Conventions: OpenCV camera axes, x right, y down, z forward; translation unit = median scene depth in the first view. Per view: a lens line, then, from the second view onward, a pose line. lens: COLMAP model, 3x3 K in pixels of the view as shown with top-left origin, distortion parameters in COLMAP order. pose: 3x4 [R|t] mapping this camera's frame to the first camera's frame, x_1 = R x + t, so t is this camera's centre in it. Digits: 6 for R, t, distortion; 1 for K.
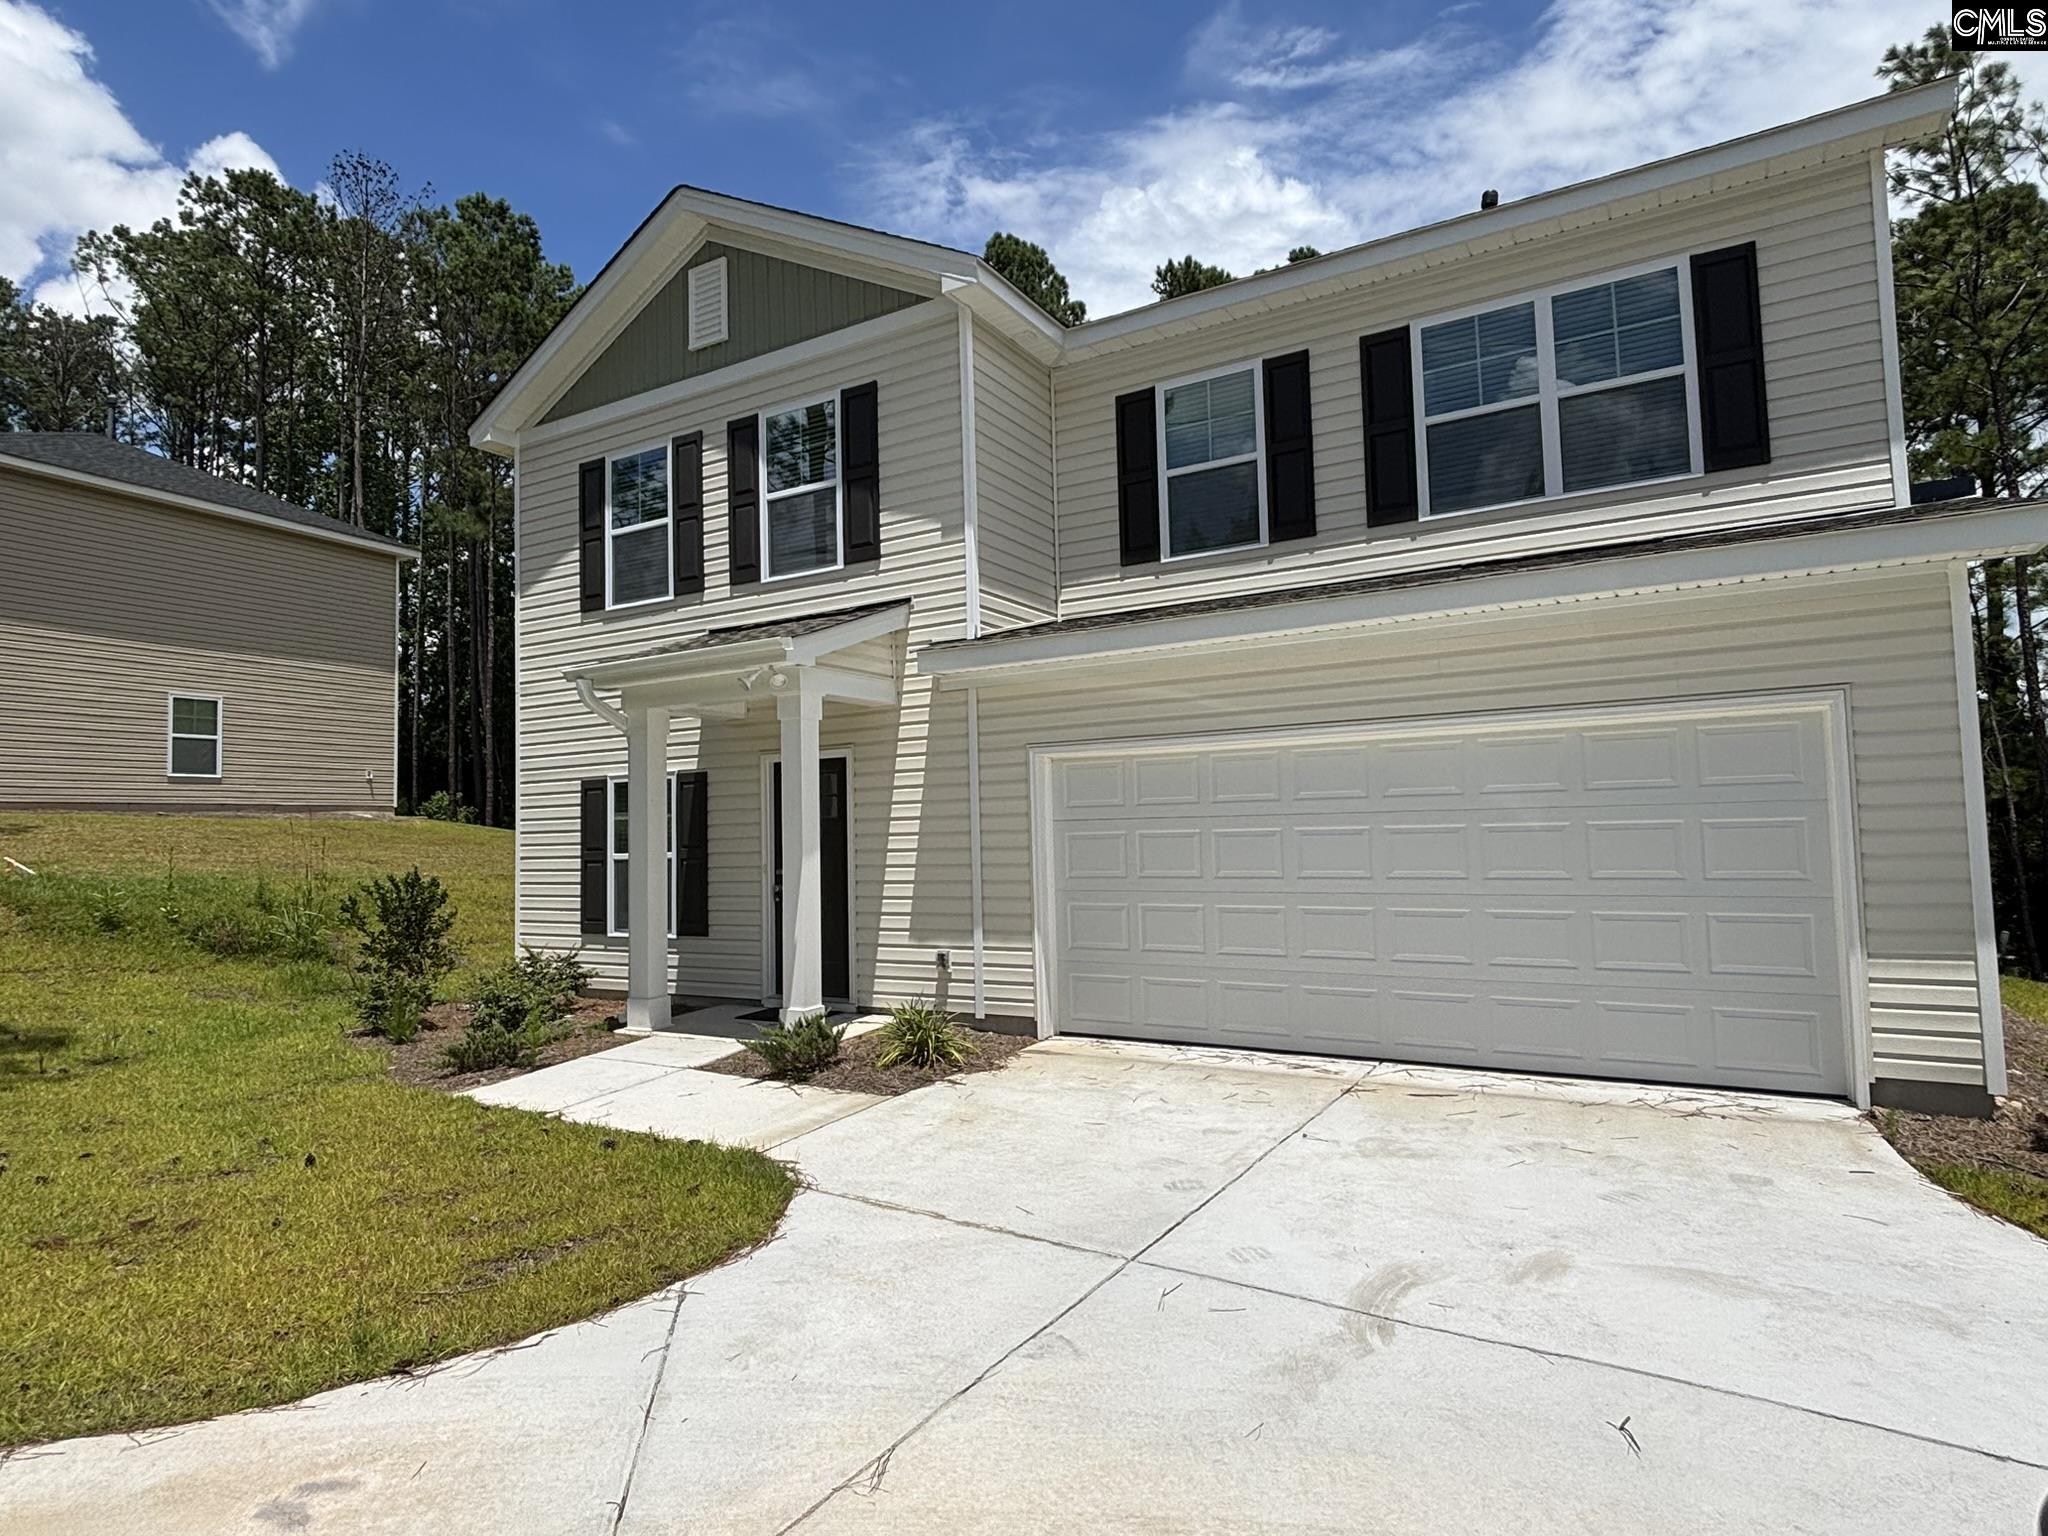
lens RADIAL K [[1105.5, 0, 1024.5], [0, 1105.5, 775.8], [0, 0, 1]] dist [-0.001891, -0.000700]
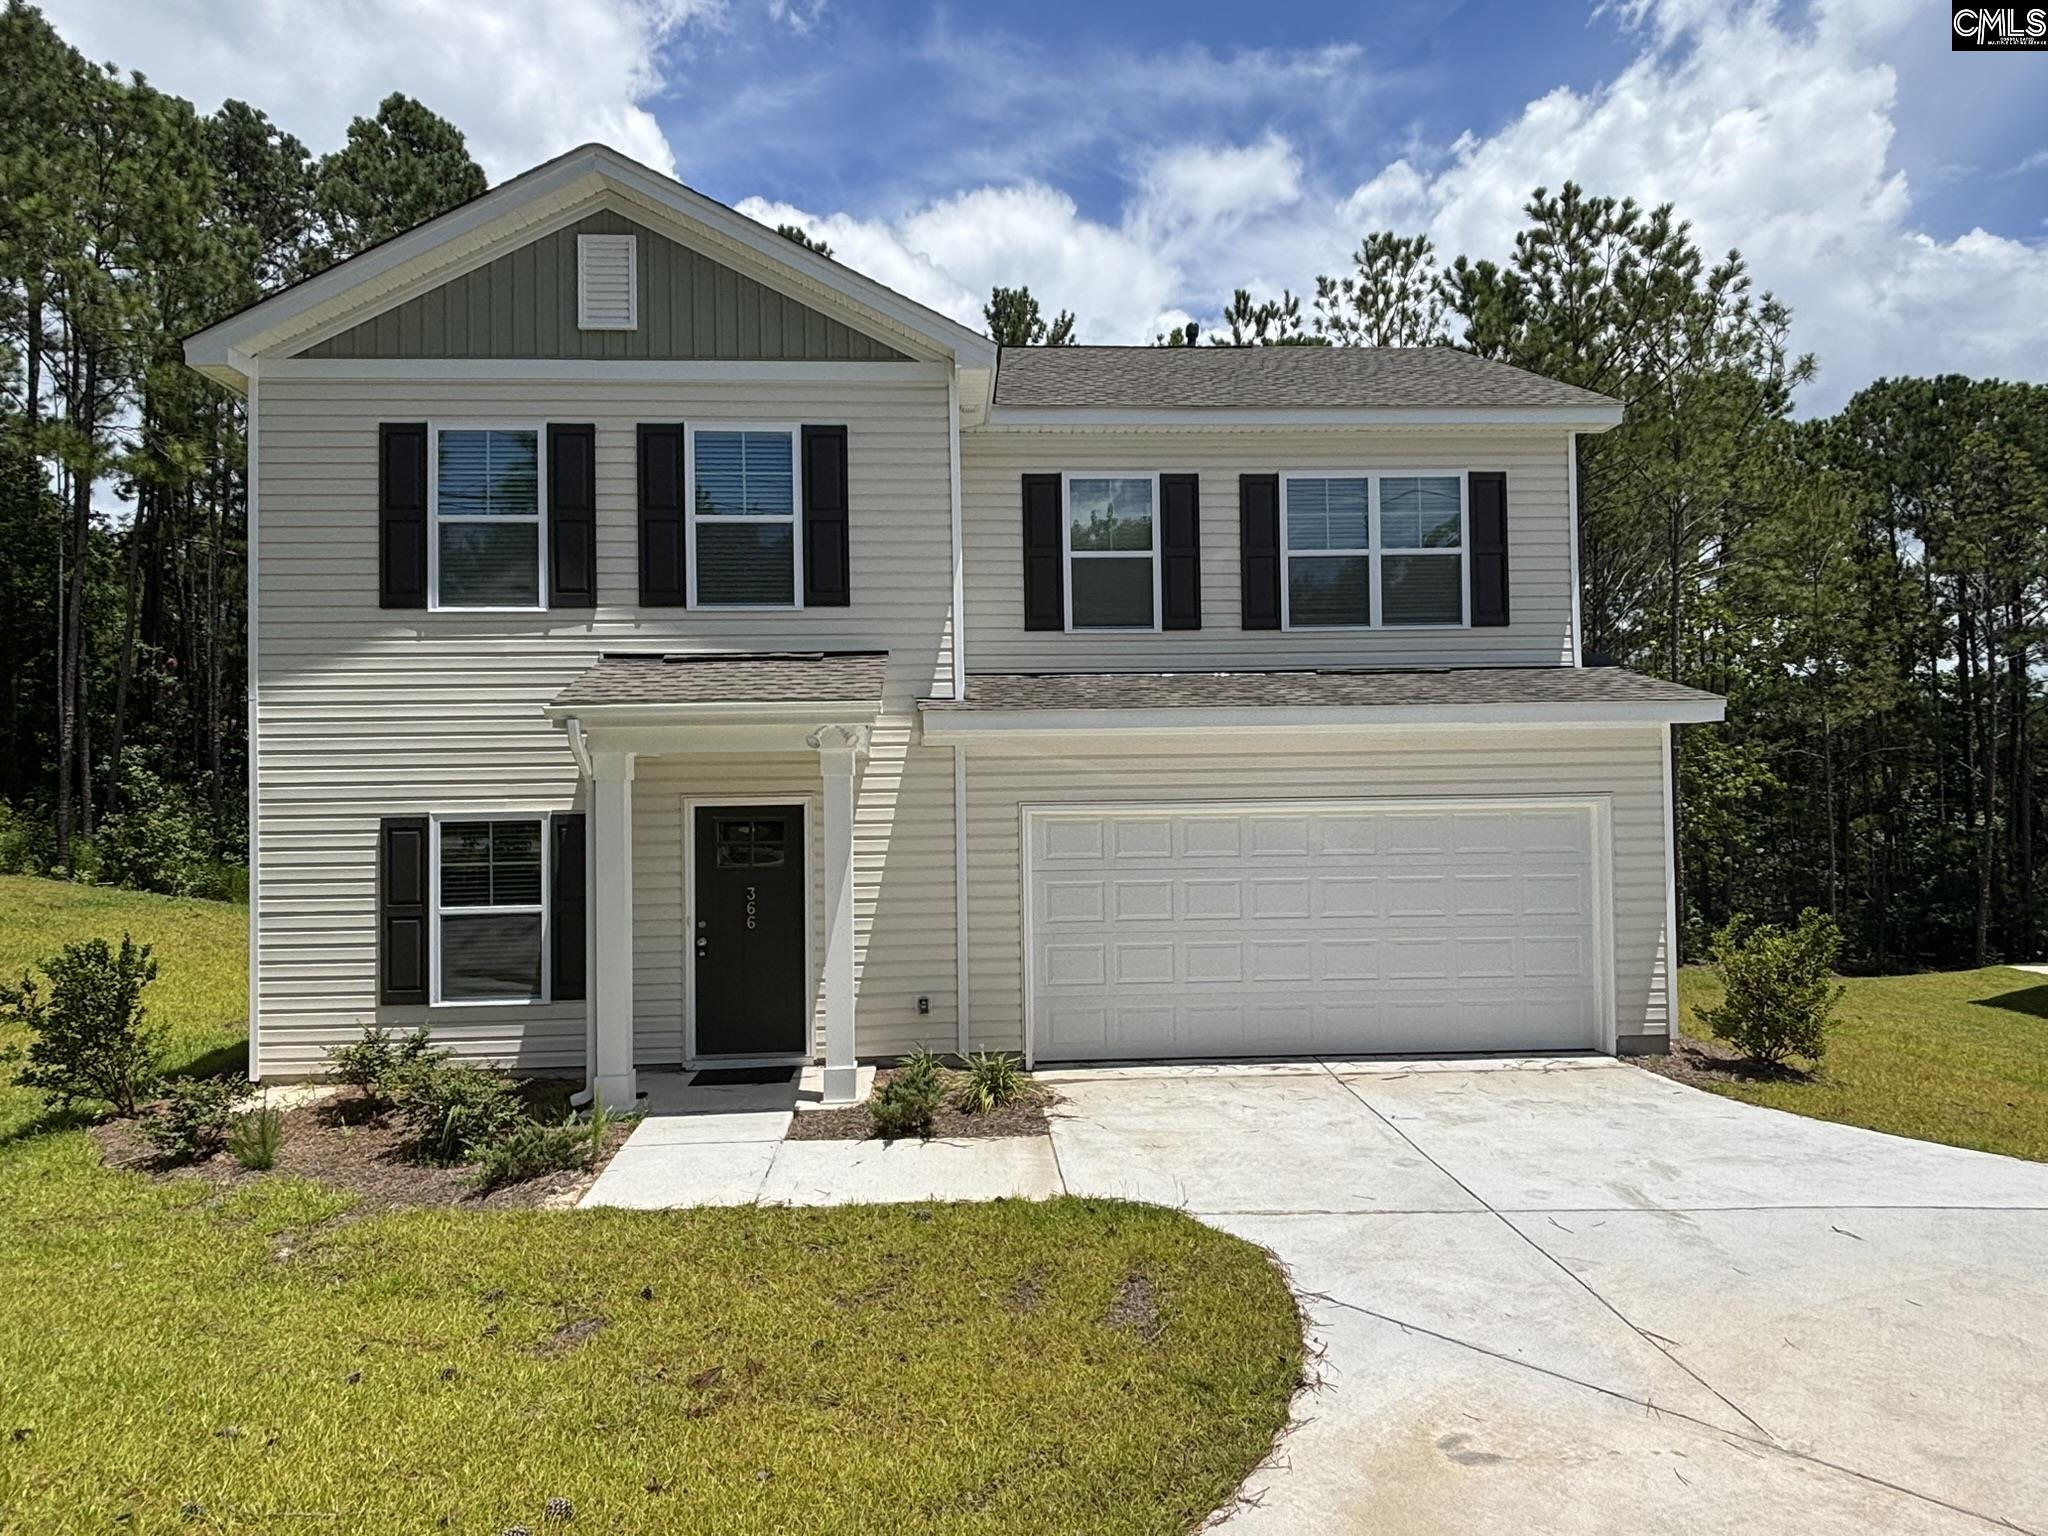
lens RADIAL K [[1192.2, 0, 1024.0], [0, 1192.2, 768.0], [0, 0, 1]] dist [0.002937, -0.001963]
pose [[0.830954, 0.027390, 0.555666, -0.674552], [-0.033968, 0.999422, 0.001534, -0.066837], [-0.555302, -0.020150, 0.831404, 0.021168]]
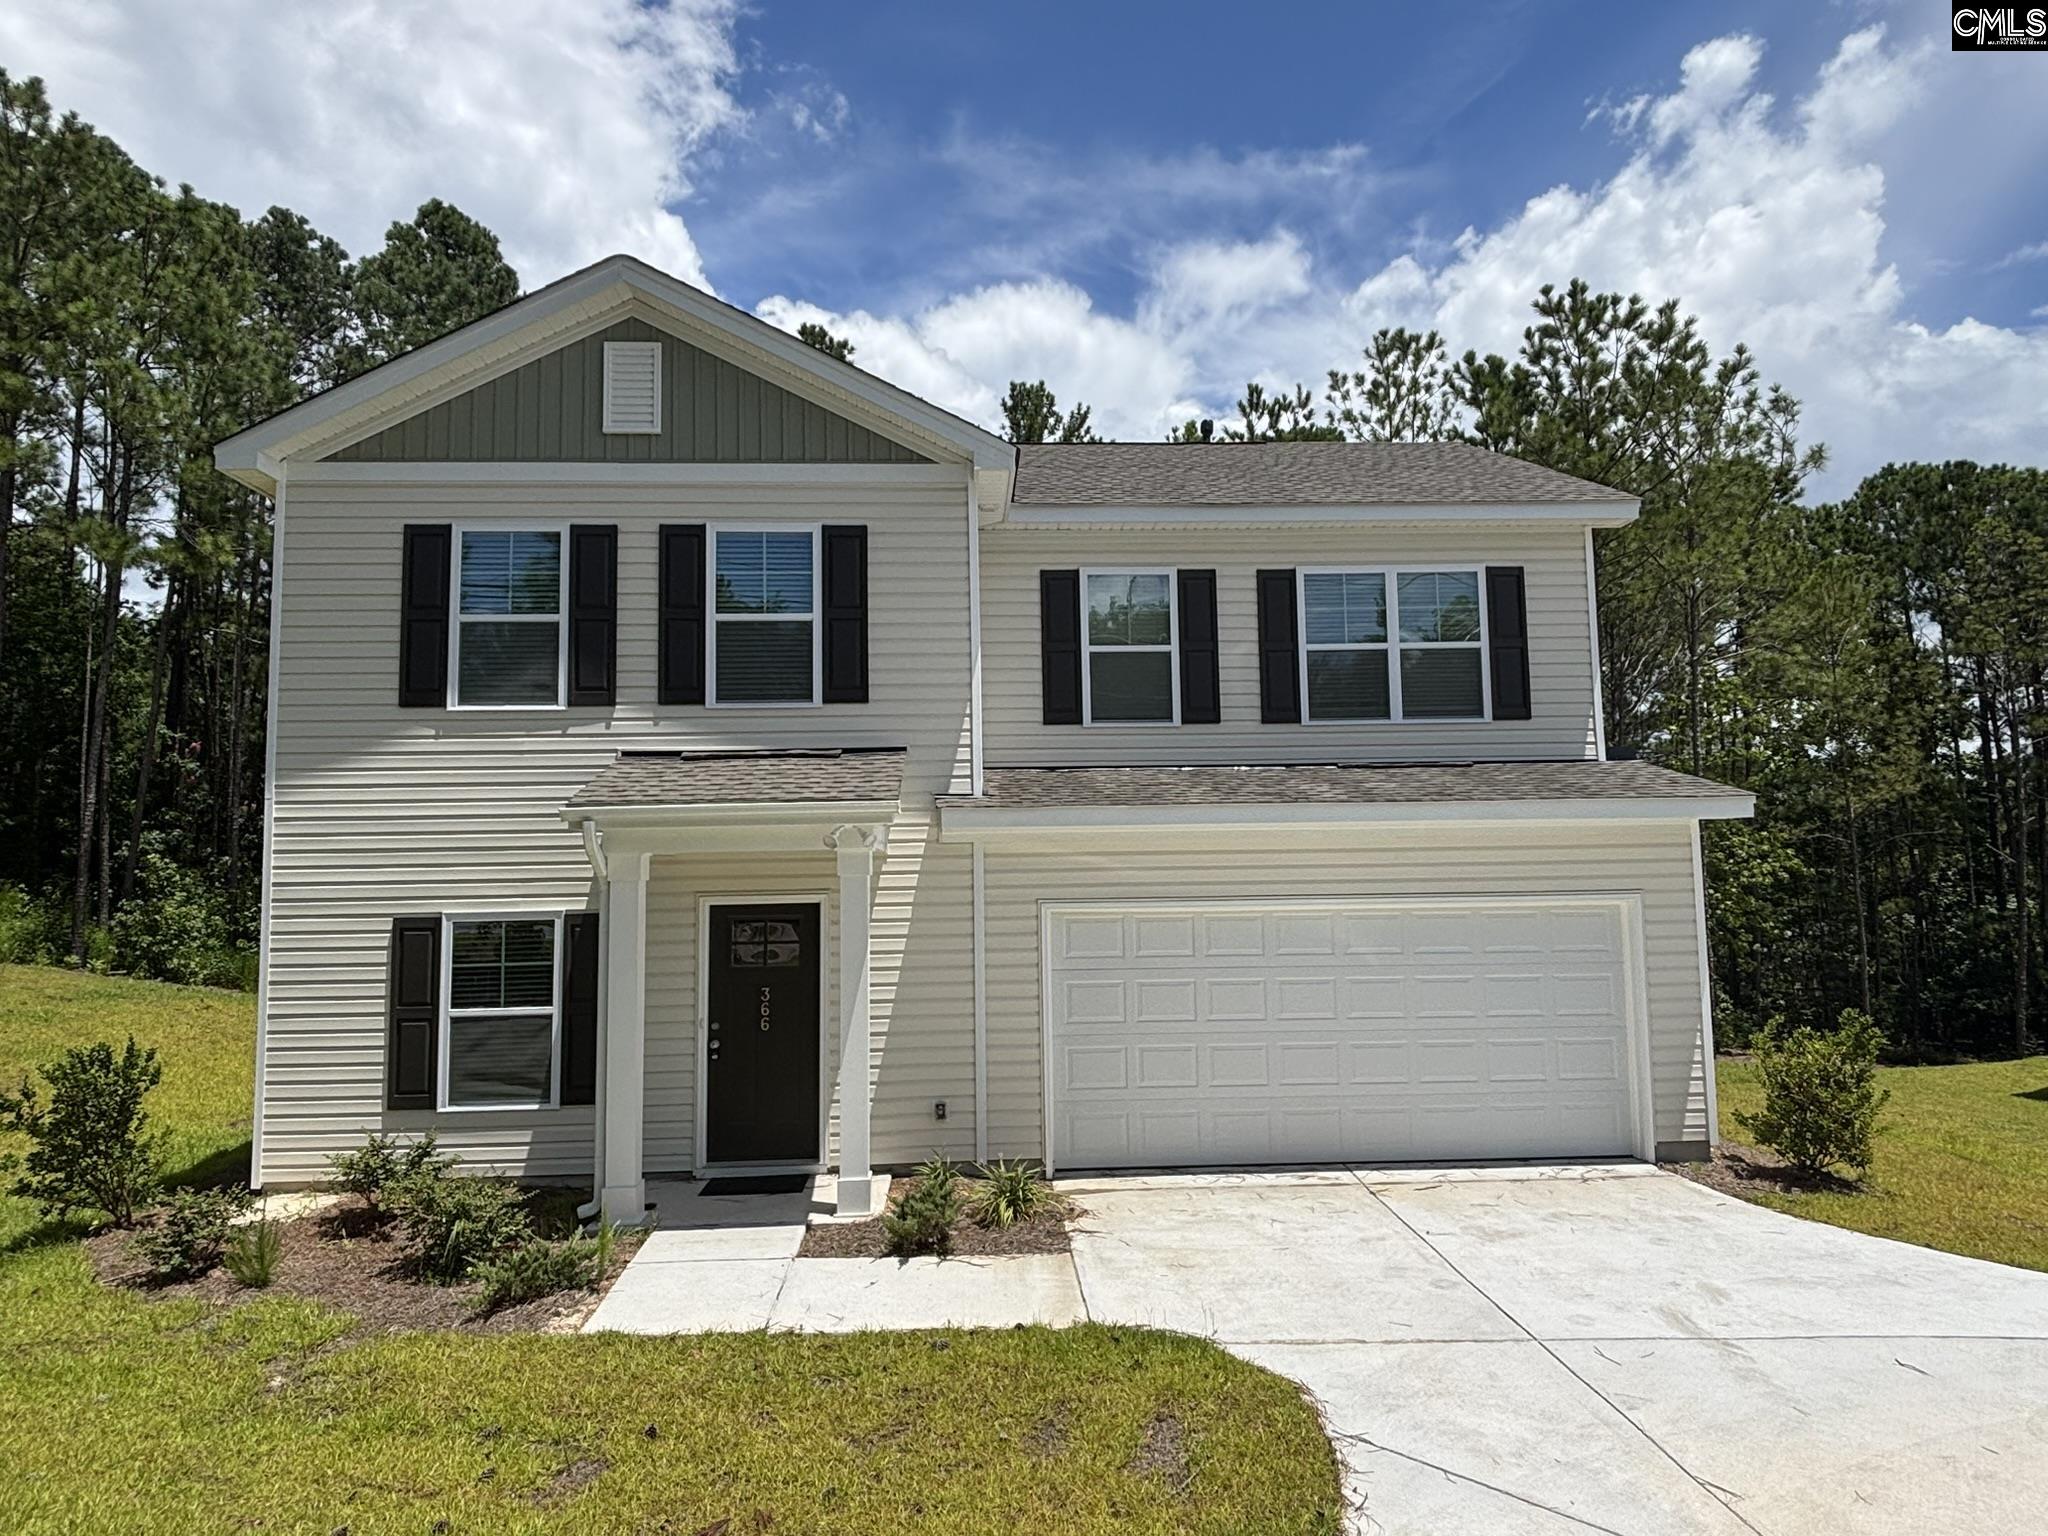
lens RADIAL K [[1193.3, 0, 1030.5], [0, 1193.3, 771.5], [0, 0, 1]] dist [0.002087, -0.000713]
pose [[0.835644, 0.061284, 0.545842, -0.671508], [-0.032804, 0.997551, -0.061780, -0.085225], [-0.548291, 0.033720, 0.835607, 0.031424]]
